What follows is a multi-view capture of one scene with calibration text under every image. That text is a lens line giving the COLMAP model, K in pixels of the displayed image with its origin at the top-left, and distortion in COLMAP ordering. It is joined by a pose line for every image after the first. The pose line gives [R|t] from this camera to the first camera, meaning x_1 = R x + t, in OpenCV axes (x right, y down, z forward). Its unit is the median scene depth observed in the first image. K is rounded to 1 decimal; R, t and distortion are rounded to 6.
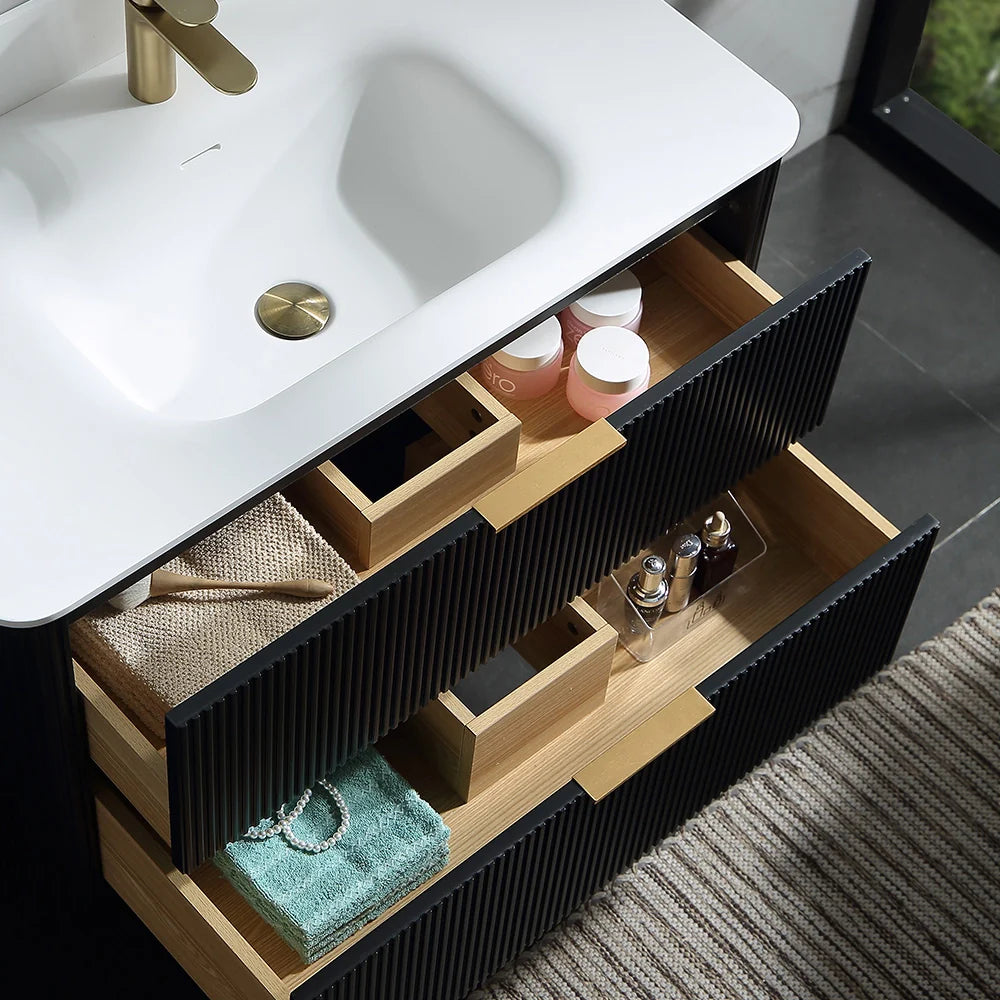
lens RADIAL K [[2498.5, 0, 500.0], [0, 2498.5, 504.8], [0, 0, 1]] dist [0.145958, 0.000000]
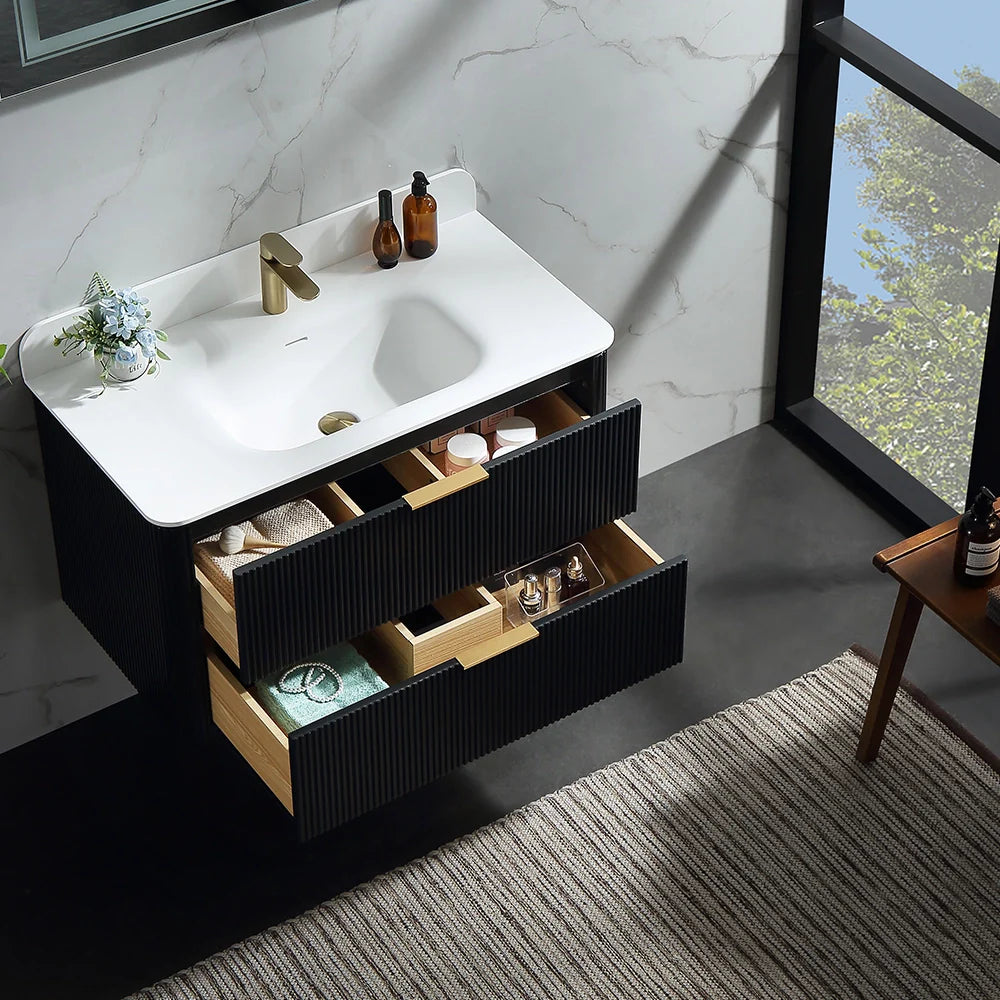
lens RADIAL K [[2833.2, 0, 499.3], [0, 2833.2, 503.5], [0, 0, 1]] dist [0.255523, 0.000000]
pose [[0.986663, 0.036003, -0.158746, 0.319231], [-0.071463, 0.972030, -0.223720, 0.380134], [0.146251, 0.232081, 0.961639, -0.859387]]
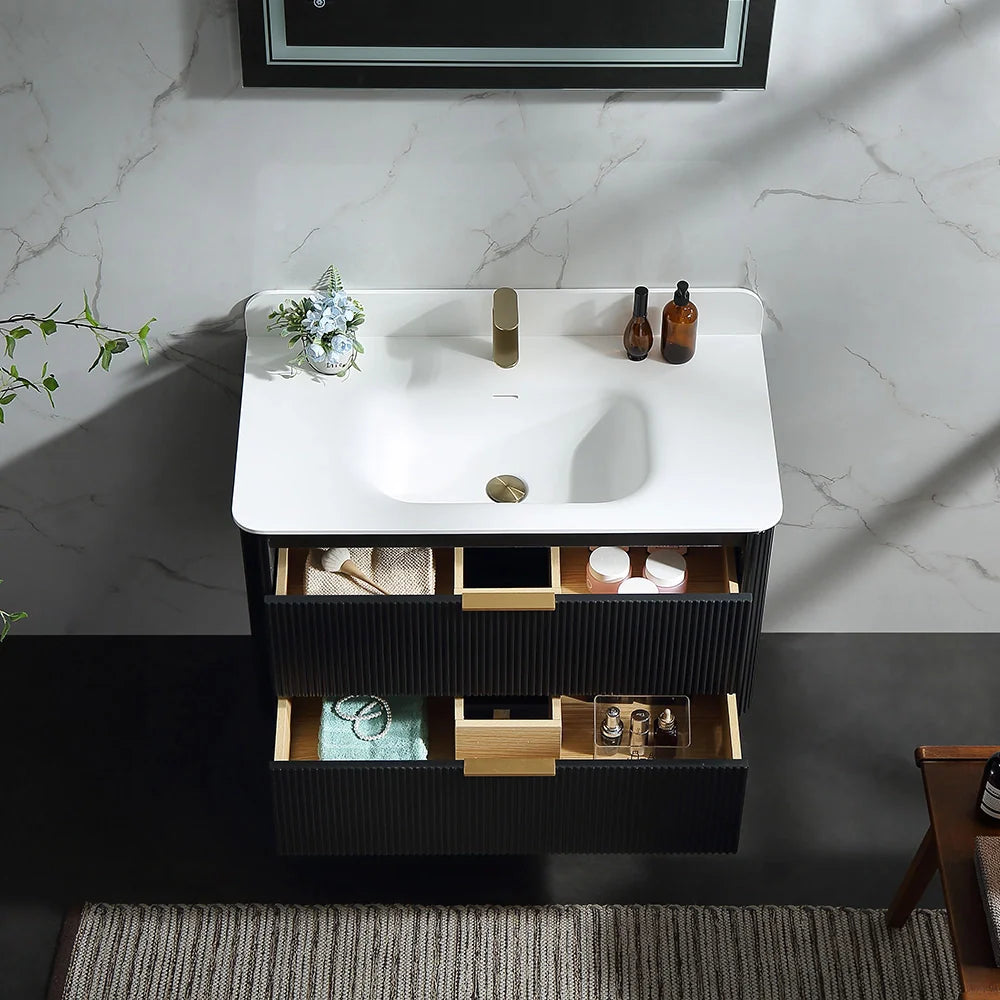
lens RADIAL K [[2430.1, 0, 500.6], [0, 2430.1, 502.9], [0, 0, 1]] dist [0.167700, 0.000000]
pose [[0.751889, 0.434119, -0.496190, 0.700367], [-0.500456, 0.865761, -0.000896, -0.055480], [0.429193, 0.248995, 0.868214, -0.493918]]
